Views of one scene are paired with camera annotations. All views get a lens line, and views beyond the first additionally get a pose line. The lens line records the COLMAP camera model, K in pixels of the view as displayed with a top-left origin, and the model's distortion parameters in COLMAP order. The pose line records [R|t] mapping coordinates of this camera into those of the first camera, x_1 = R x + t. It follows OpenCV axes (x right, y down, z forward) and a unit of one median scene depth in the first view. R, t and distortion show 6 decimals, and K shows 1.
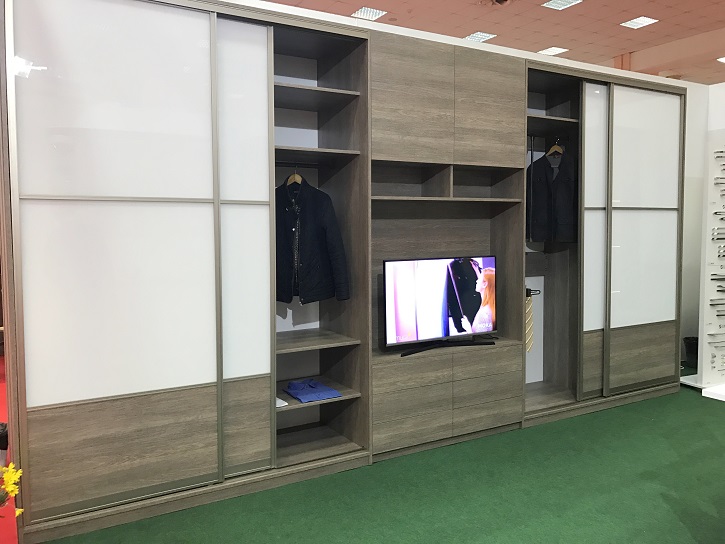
lens RADIAL K [[588.0, 0, 356.8], [0, 588.0, 266.7], [0, 0, 1]] dist [-0.003896, -0.006469]
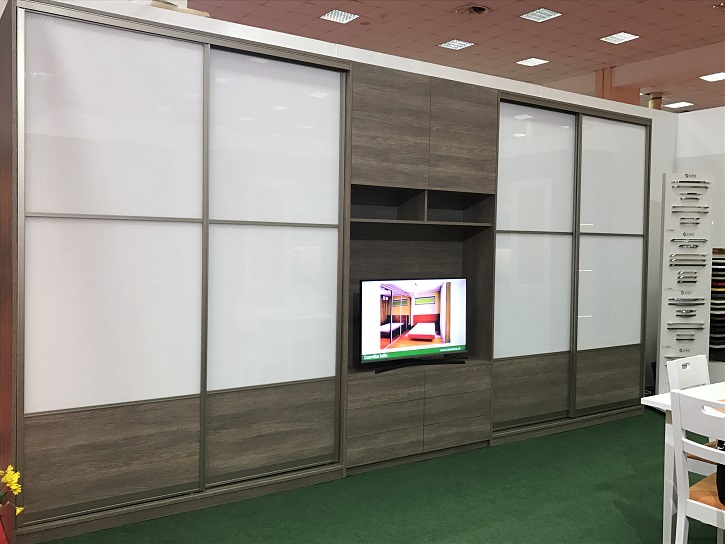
lens RADIAL K [[676.7, 0, 365.0], [0, 676.7, 272.9], [0, 0, 1]] dist [-0.019054, 0.000000]
pose [[0.996915, 0.019171, 0.076113, -0.037538], [-0.017502, 0.999593, -0.022532, 0.003303], [-0.076514, 0.021130, 0.996845, -0.194232]]
